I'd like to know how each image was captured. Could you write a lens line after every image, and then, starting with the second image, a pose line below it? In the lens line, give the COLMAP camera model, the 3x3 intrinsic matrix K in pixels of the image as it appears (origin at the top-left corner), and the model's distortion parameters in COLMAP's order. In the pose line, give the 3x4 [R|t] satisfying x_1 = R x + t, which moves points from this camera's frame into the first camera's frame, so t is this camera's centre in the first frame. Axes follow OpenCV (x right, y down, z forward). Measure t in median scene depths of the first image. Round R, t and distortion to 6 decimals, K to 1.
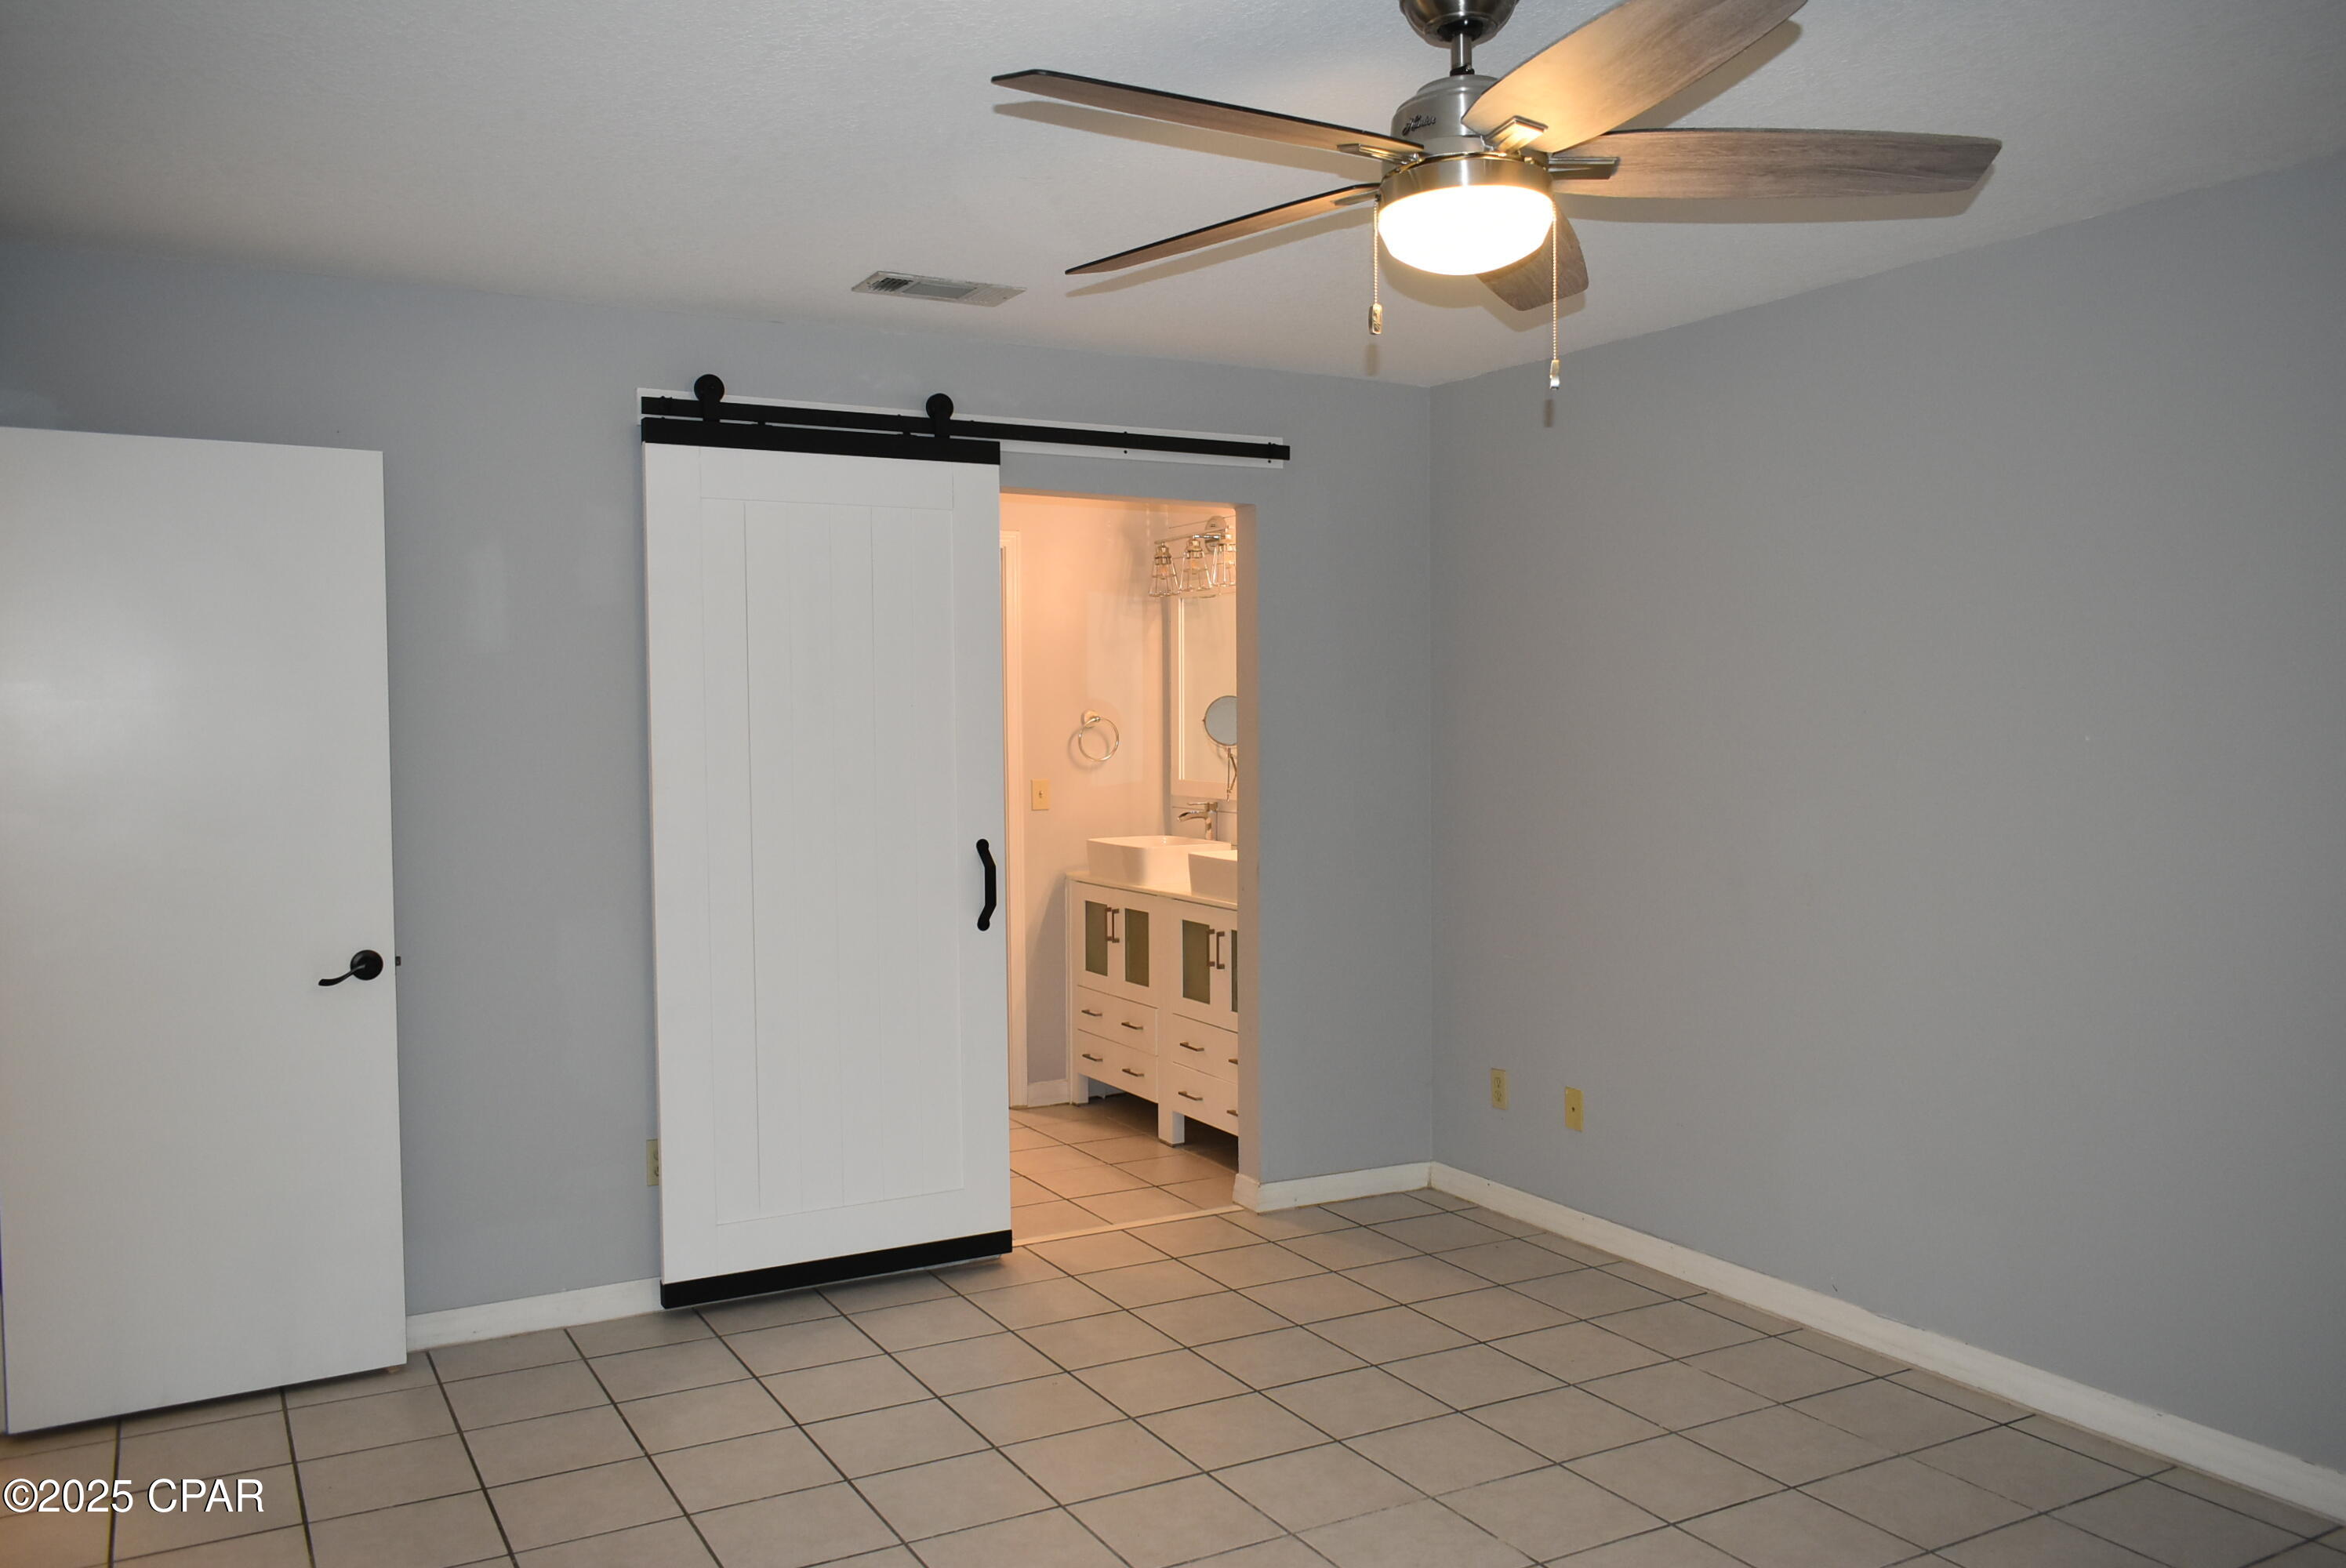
lens RADIAL K [[1821.7, 0, 1173.0], [0, 1821.7, 784.0], [0, 0, 1]] dist [-0.037585, -0.000870]
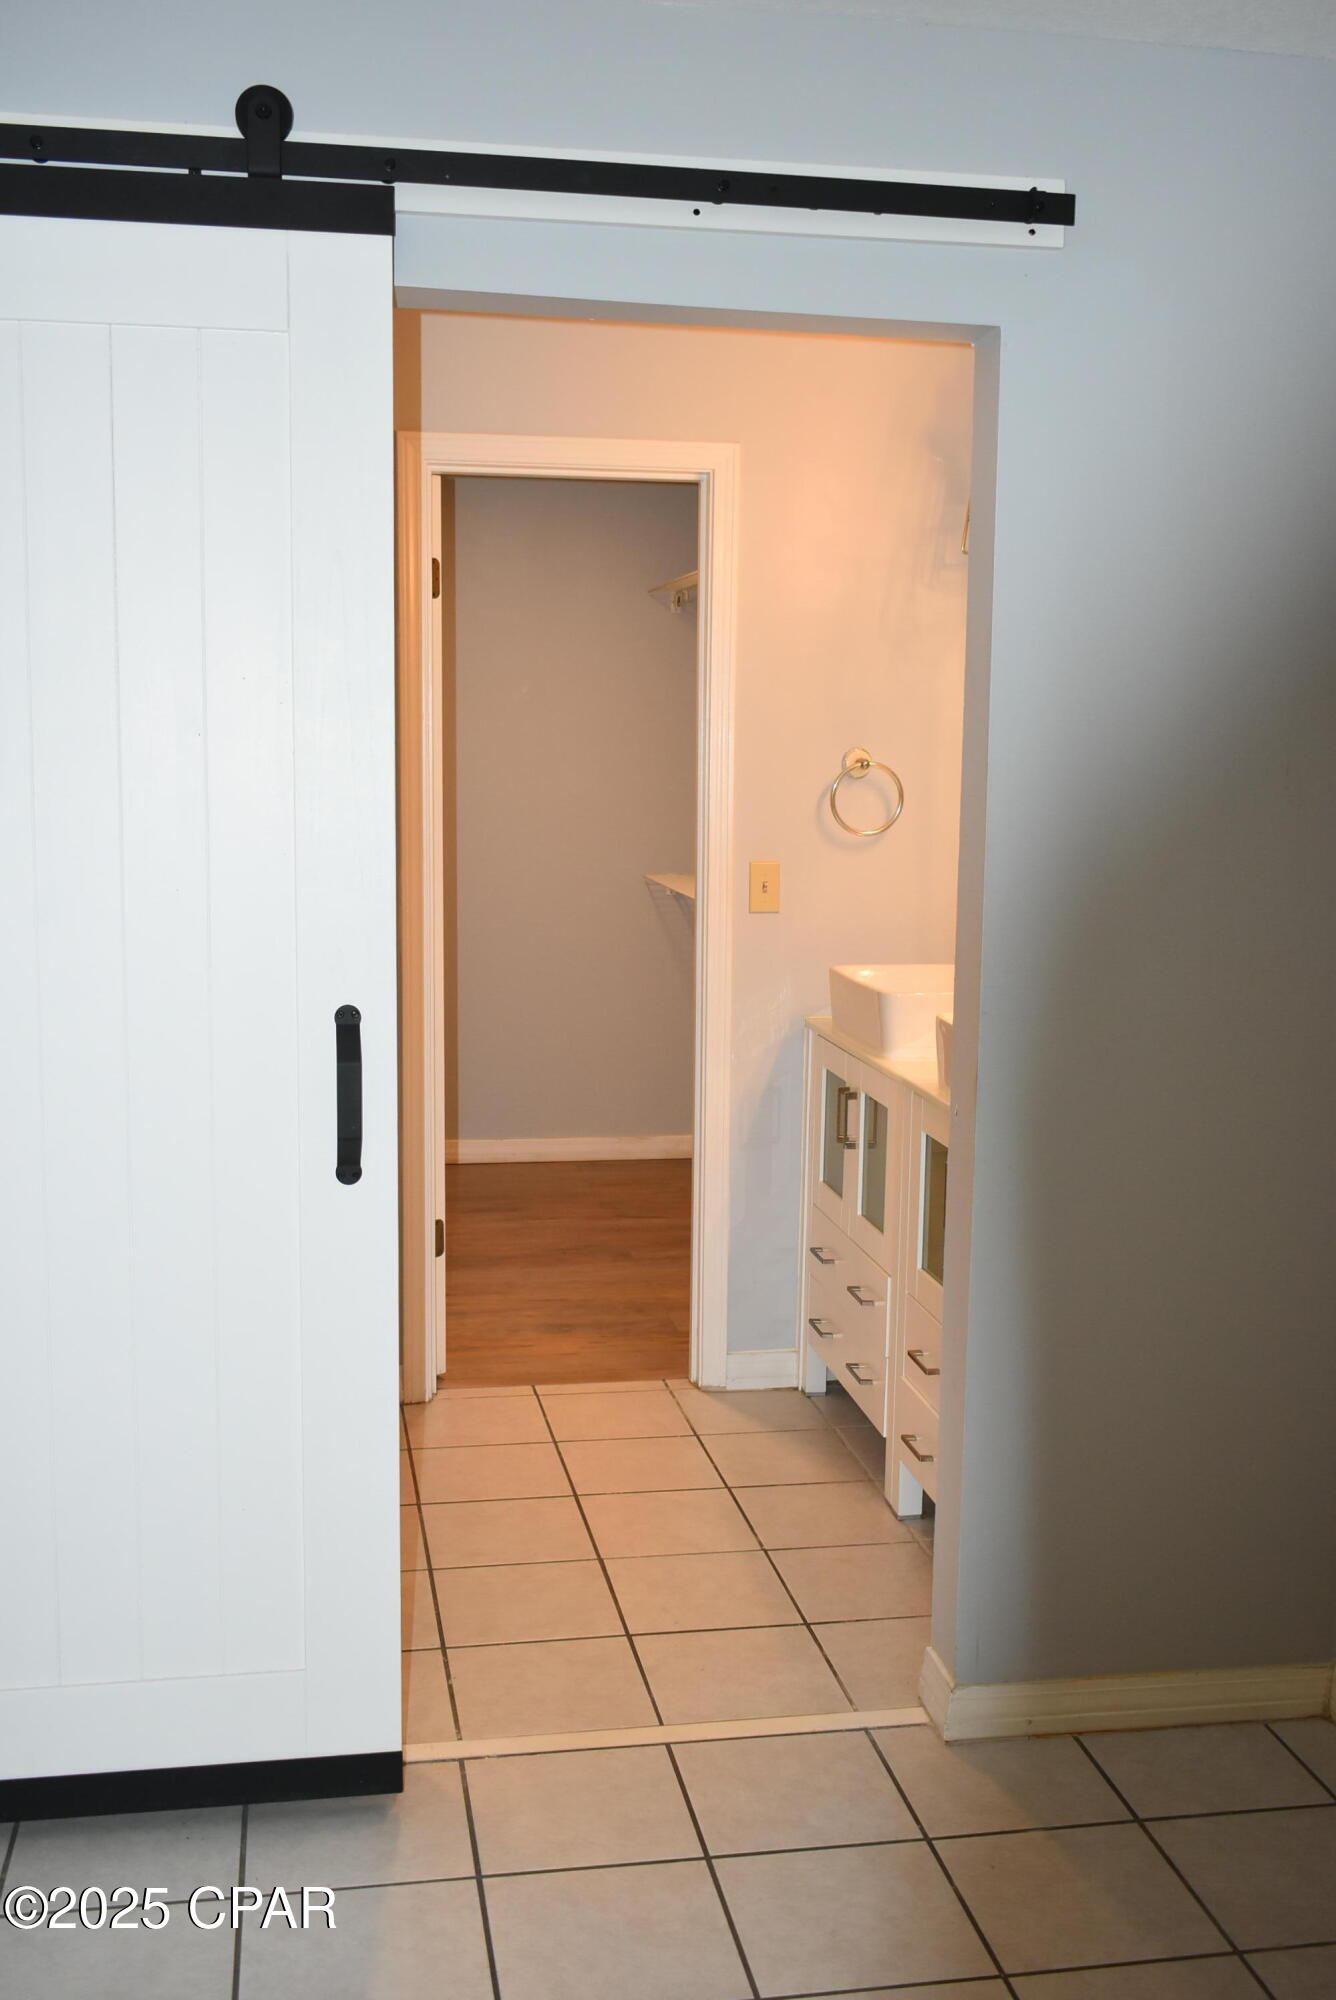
lens RADIAL K [[1998.4, 0, 668.0], [0, 1998.4, 1000.0], [0, 0, 1]] dist [0.001107, -0.117538]
pose [[0.947823, 0.062764, -0.312556, 0.137709], [-0.034288, 0.994811, 0.095788, -0.024805], [0.316946, -0.080074, 0.945057, 0.465792]]
